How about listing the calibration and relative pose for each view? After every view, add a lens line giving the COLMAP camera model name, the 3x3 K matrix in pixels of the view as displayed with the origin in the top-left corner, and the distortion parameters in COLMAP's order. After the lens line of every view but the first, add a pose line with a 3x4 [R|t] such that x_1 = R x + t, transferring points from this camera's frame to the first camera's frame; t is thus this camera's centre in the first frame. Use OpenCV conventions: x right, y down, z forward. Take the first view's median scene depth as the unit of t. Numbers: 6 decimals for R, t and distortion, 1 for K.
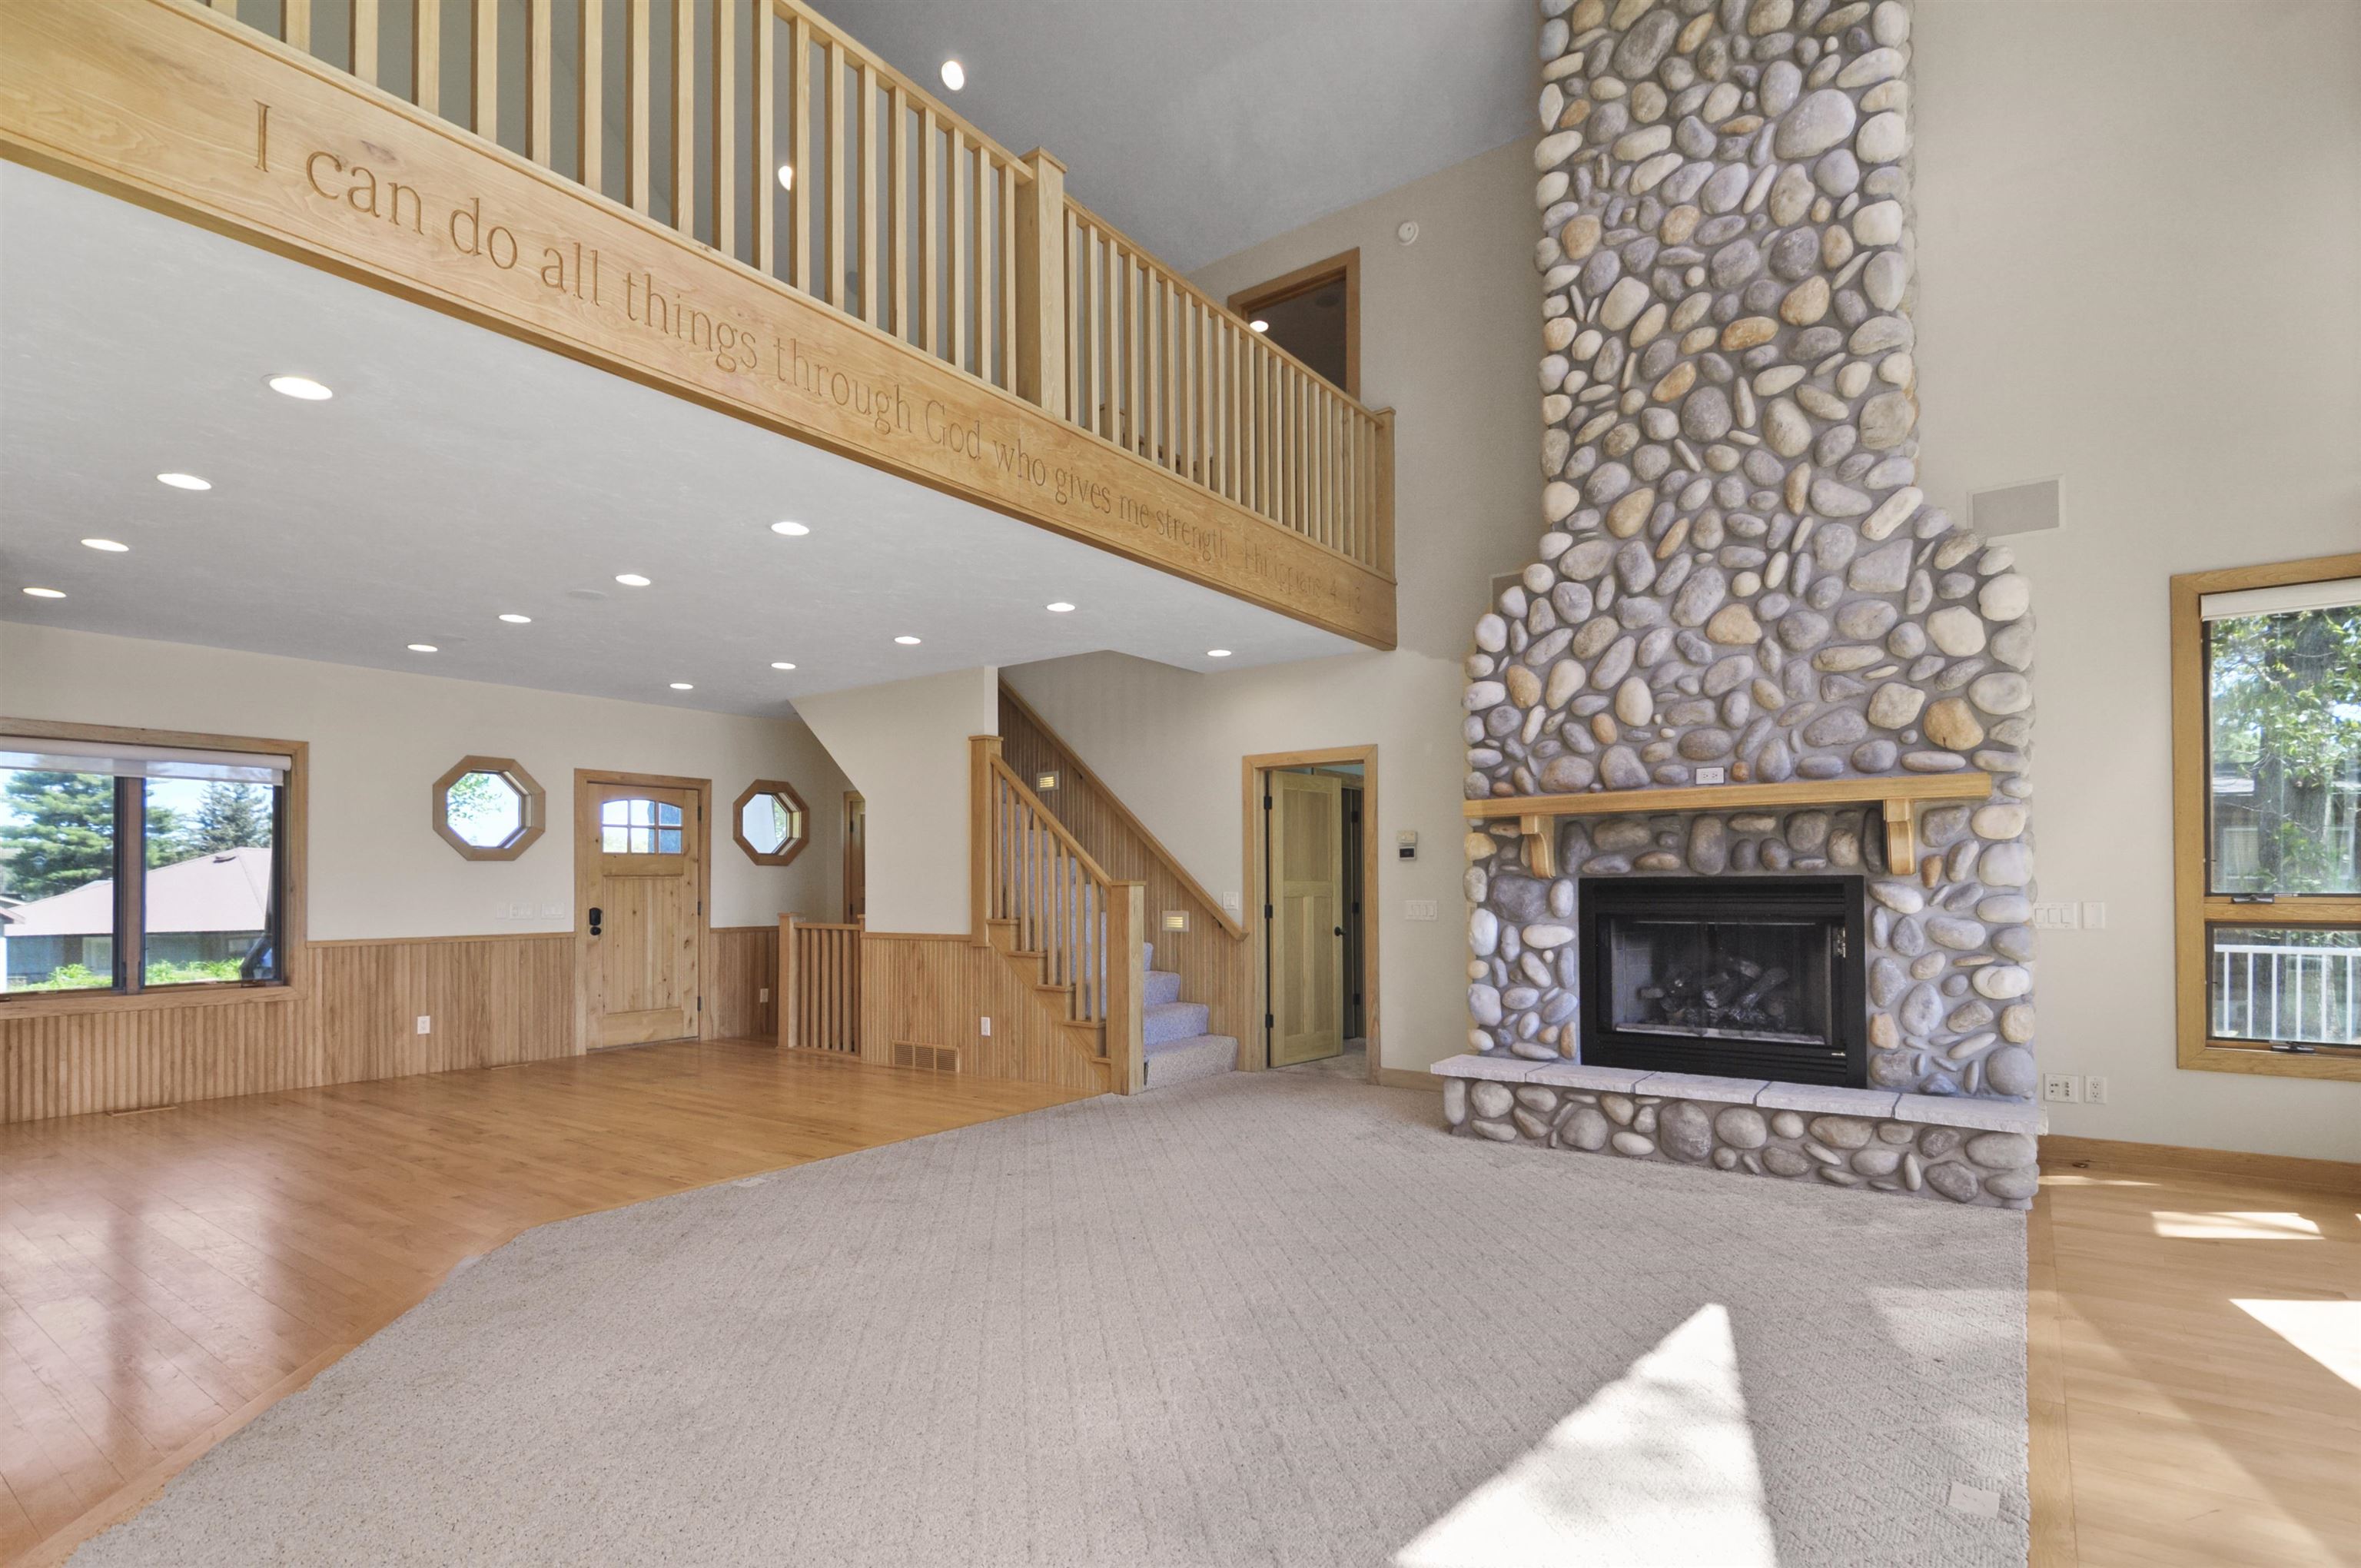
lens RADIAL K [[1143.2, 0, 1177.1], [0, 1143.2, 870.5], [0, 0, 1]] dist [0.008225, -0.009548]
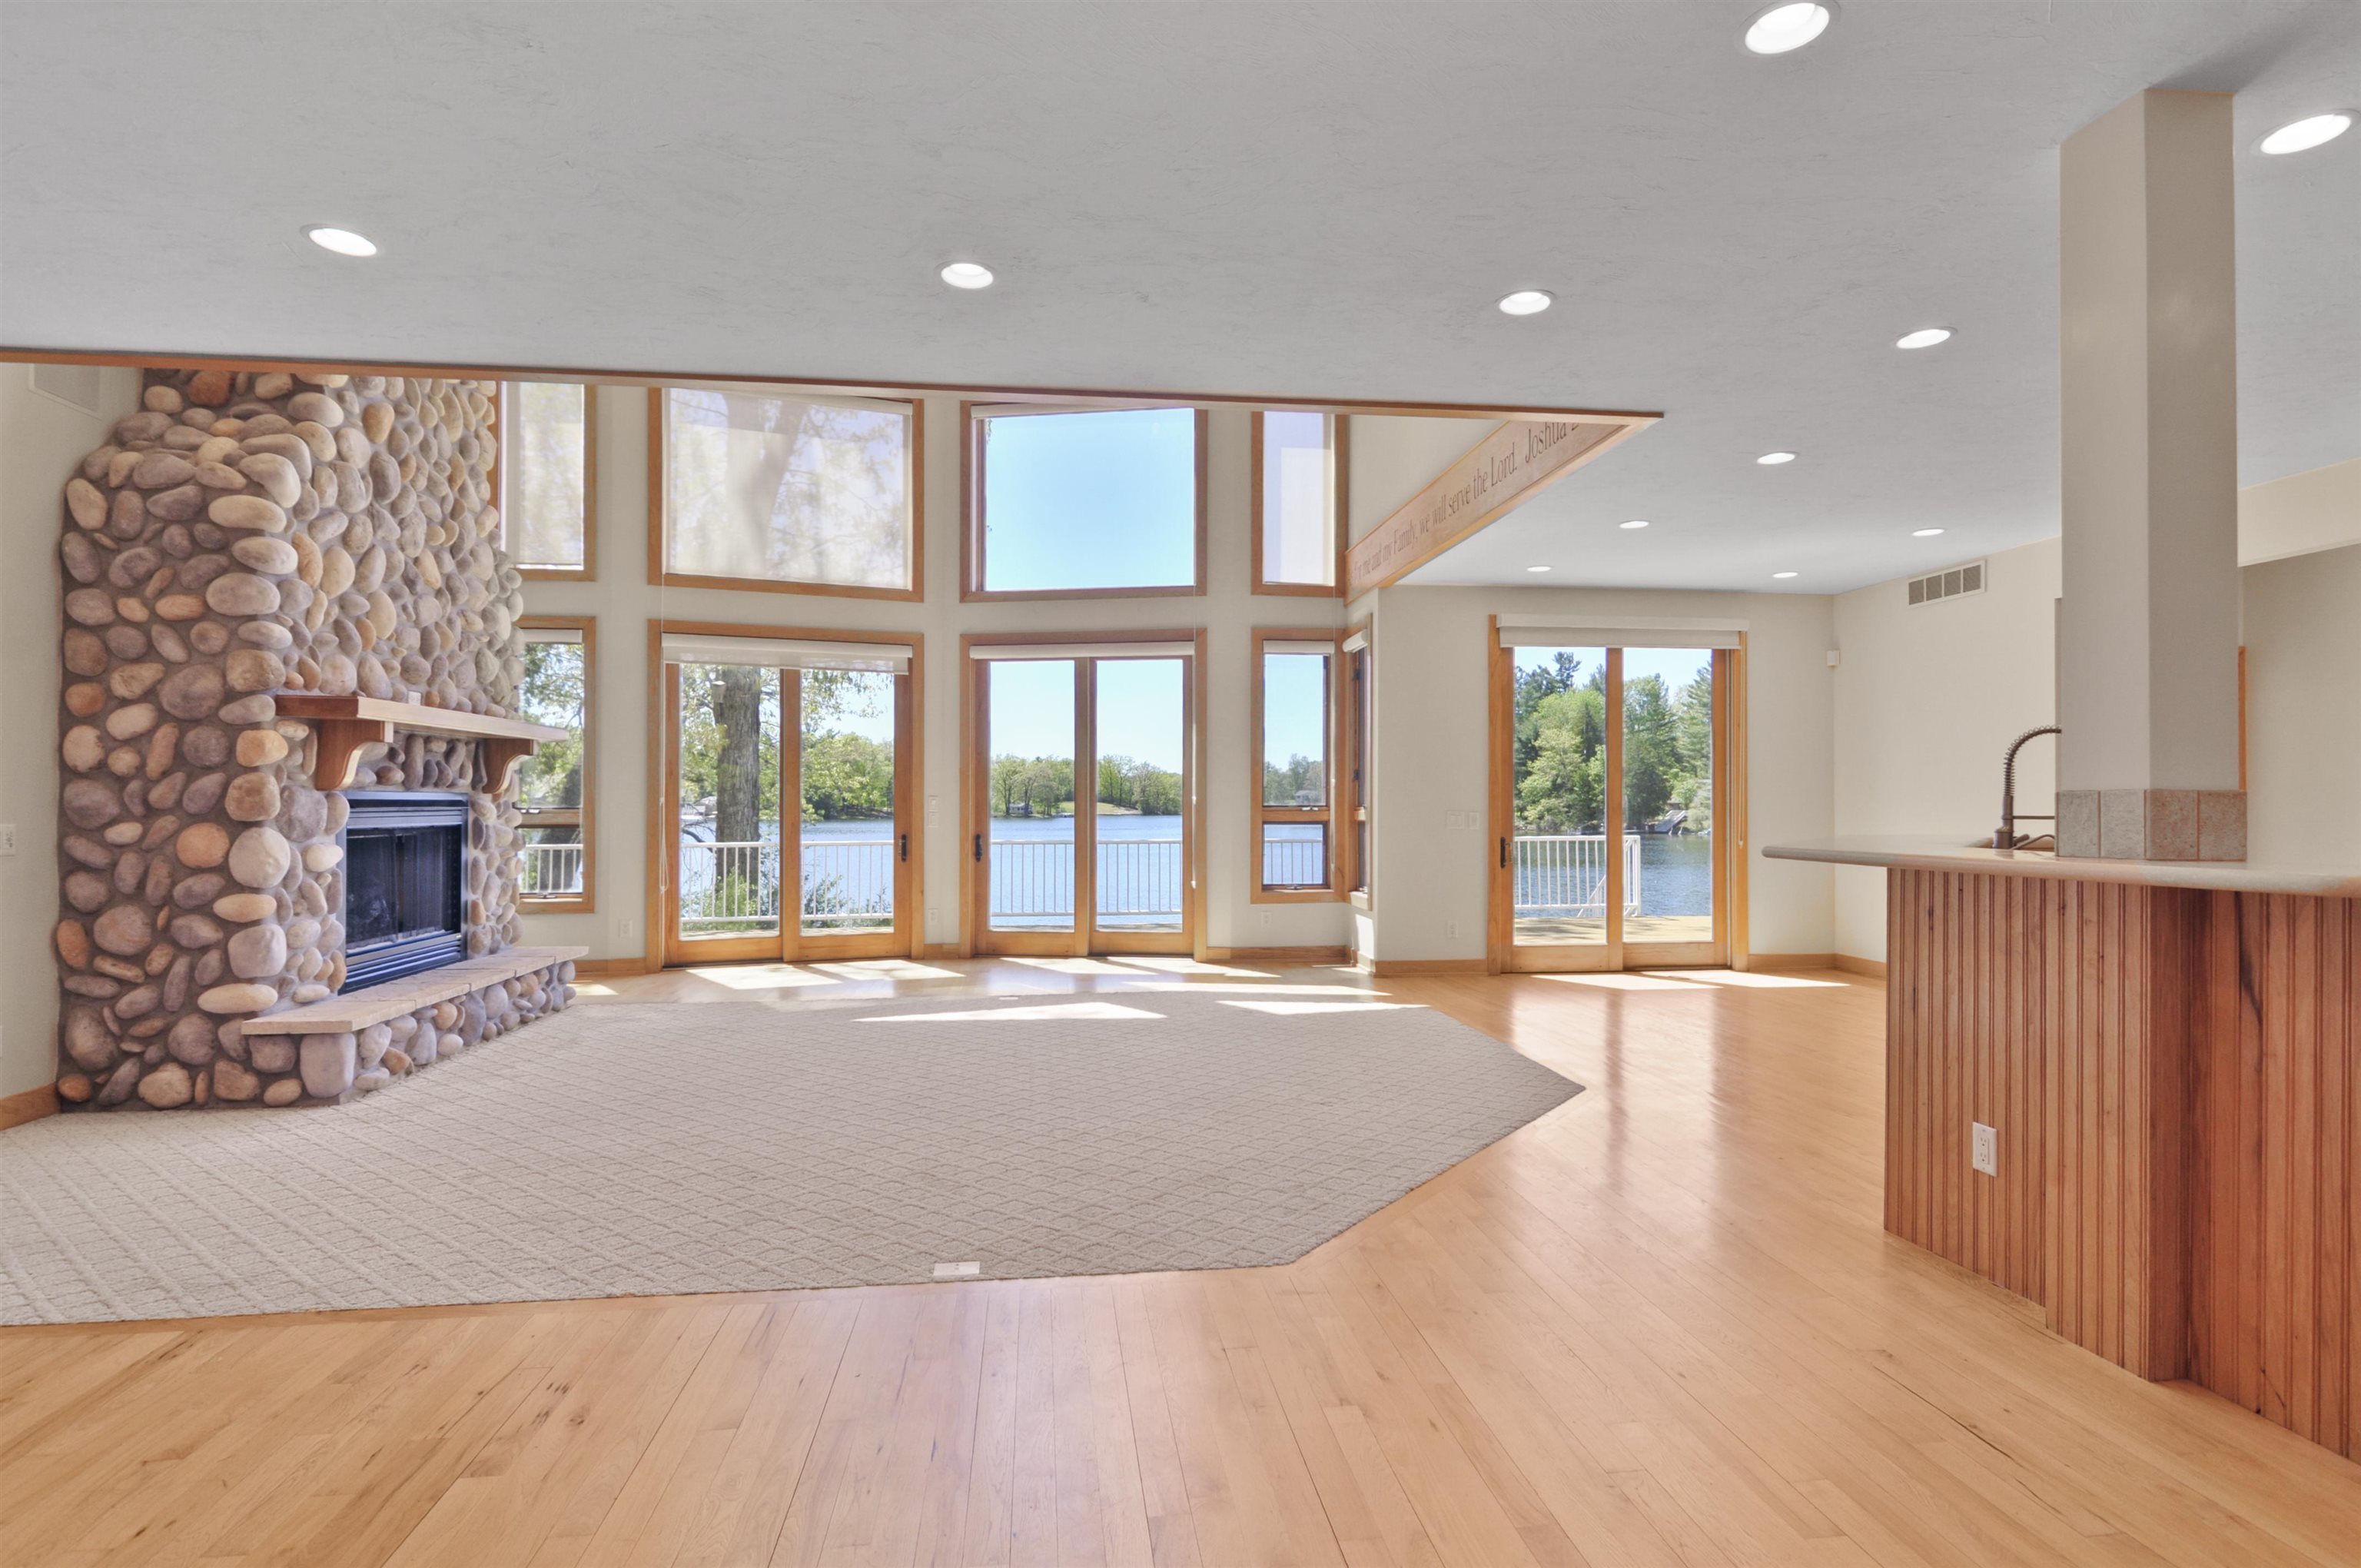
lens RADIAL K [[1102.7, 0, 1205.6], [0, 1102.7, 800.4], [0, 0, 1]] dist [0.001570, -0.000618]
pose [[-0.699907, 0.009913, 0.714165, -0.747166], [-0.002867, 0.999857, -0.016689, 0.026669], [-0.714228, -0.013729, -0.699779, 1.107790]]
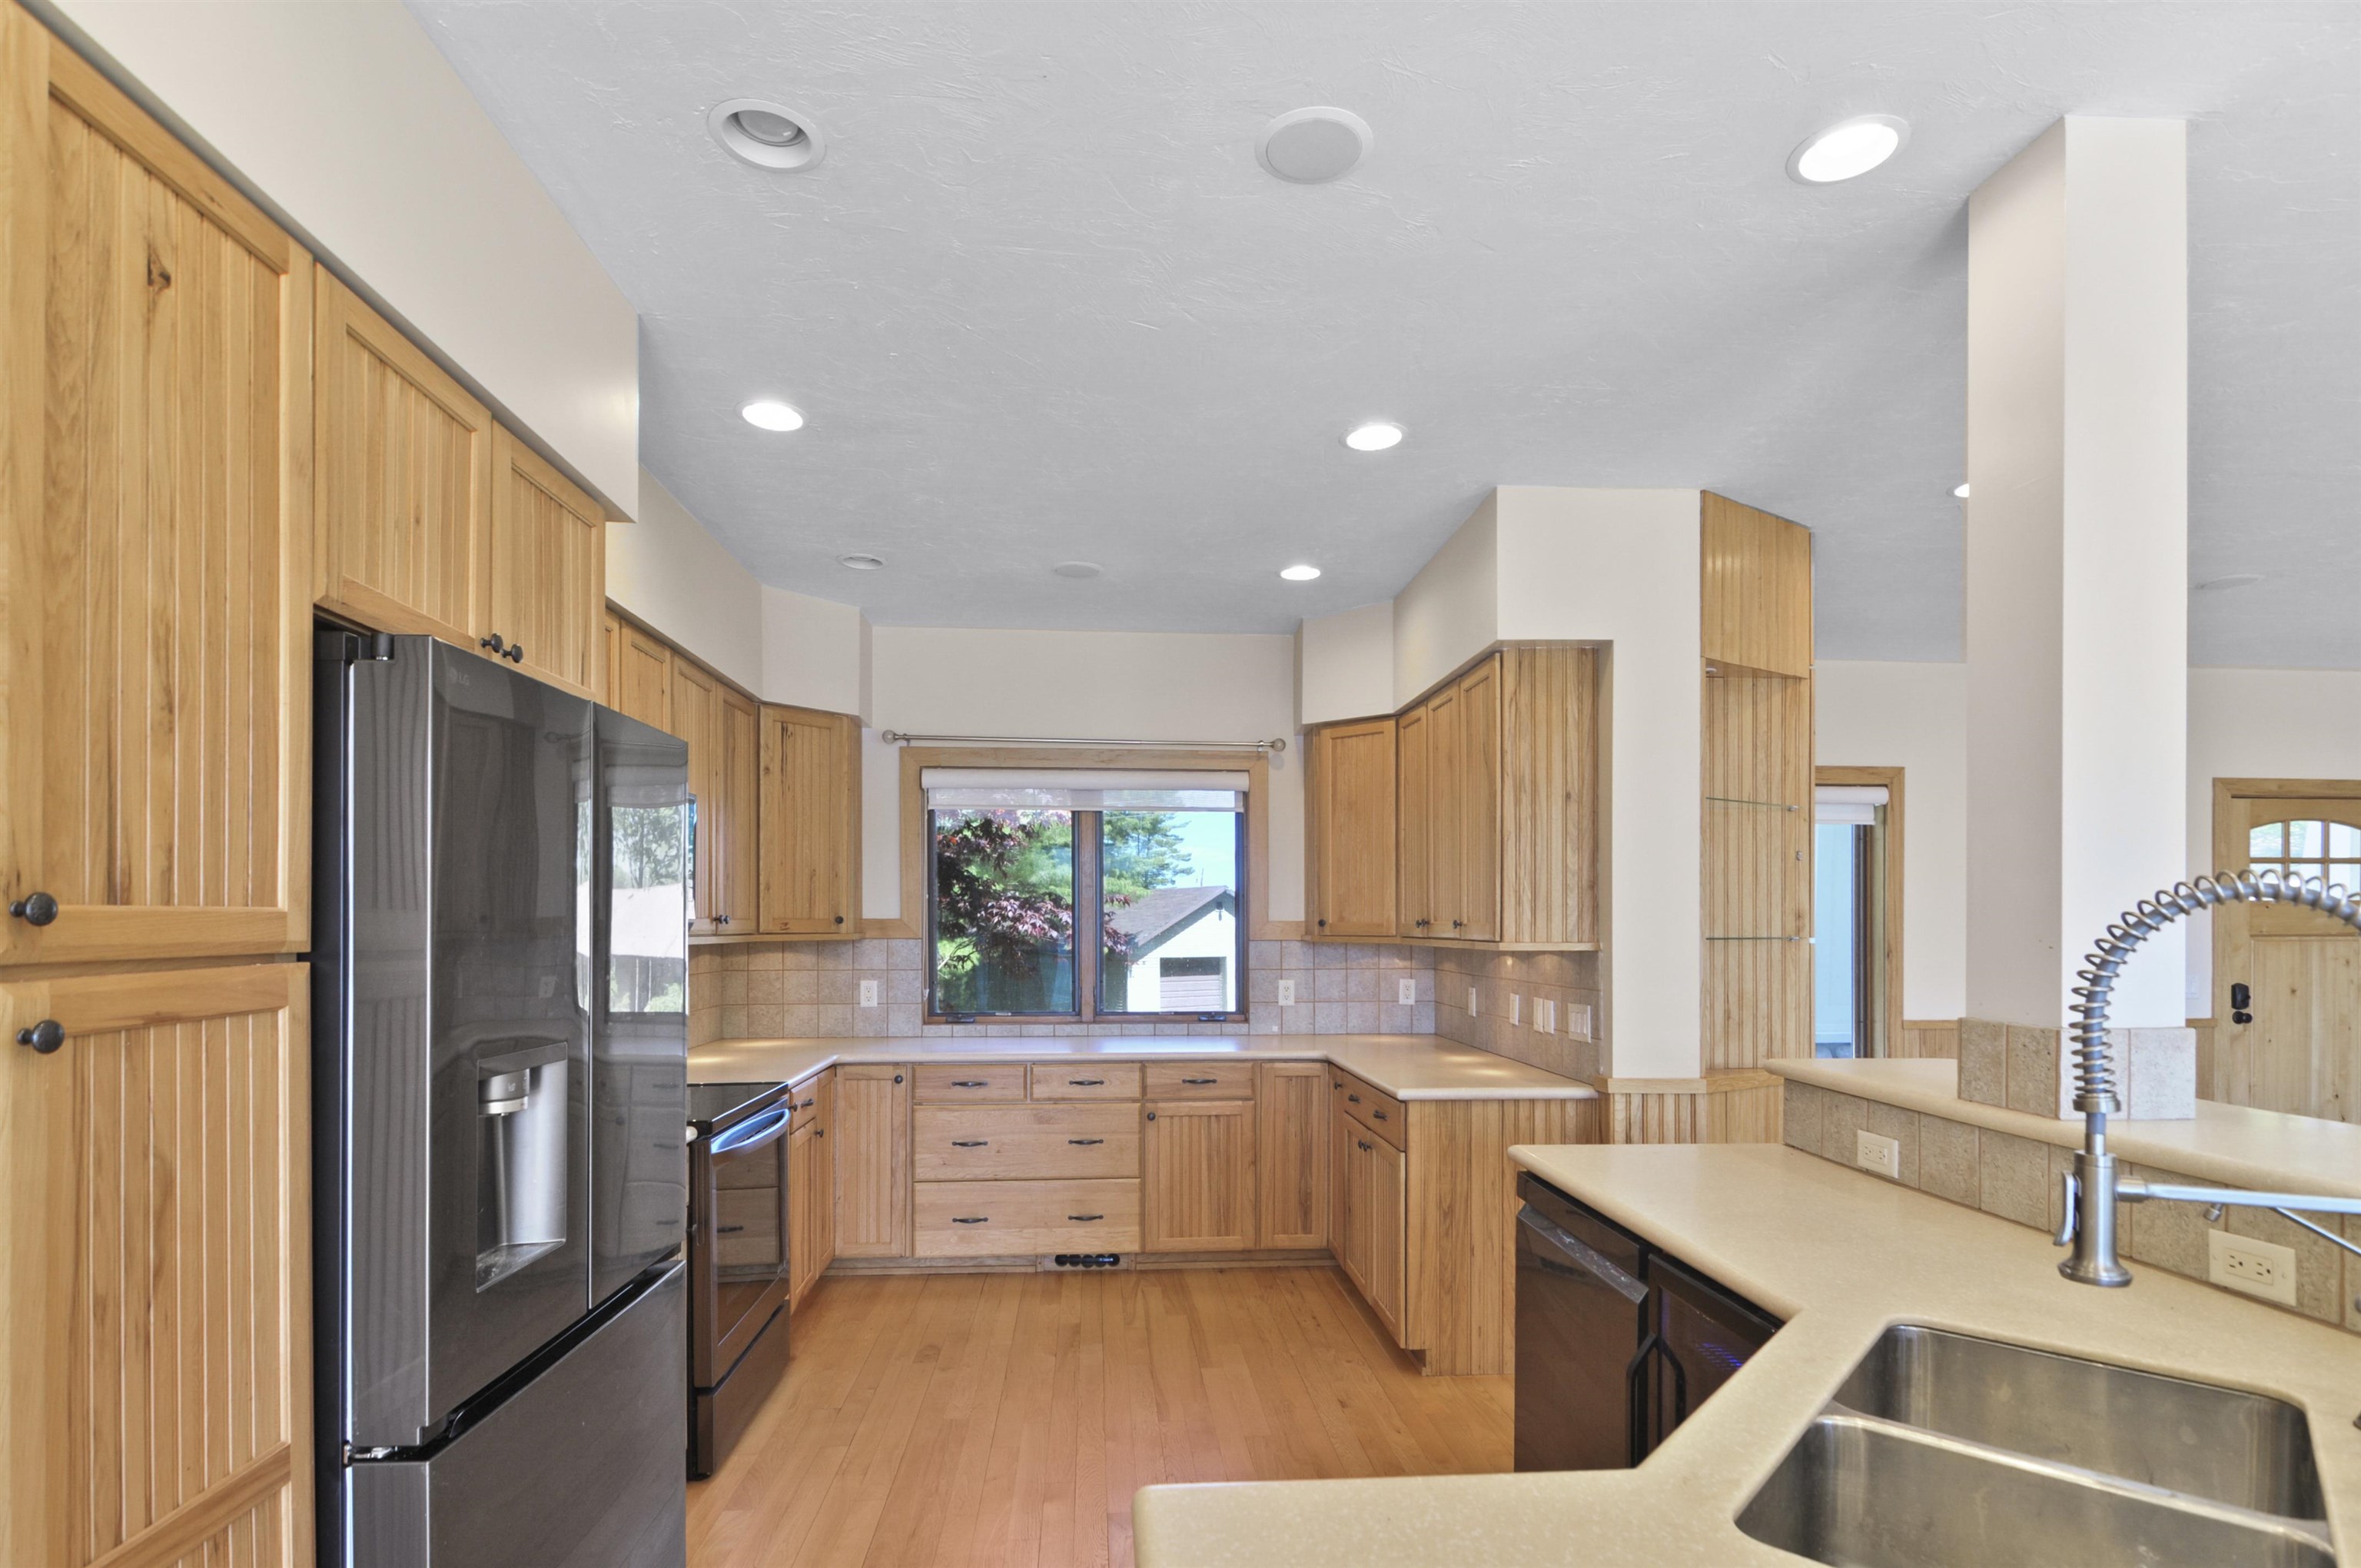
lens RADIAL K [[1147.9, 0, 1190.7], [0, 1147.9, 929.0], [0, 0, 1]] dist [0.001491, -0.000877]
pose [[0.660814, 0.011203, -0.750466, -0.617546], [0.005318, 0.999794, 0.019608, -0.024167], [0.750530, -0.016948, 0.660618, 0.137983]]
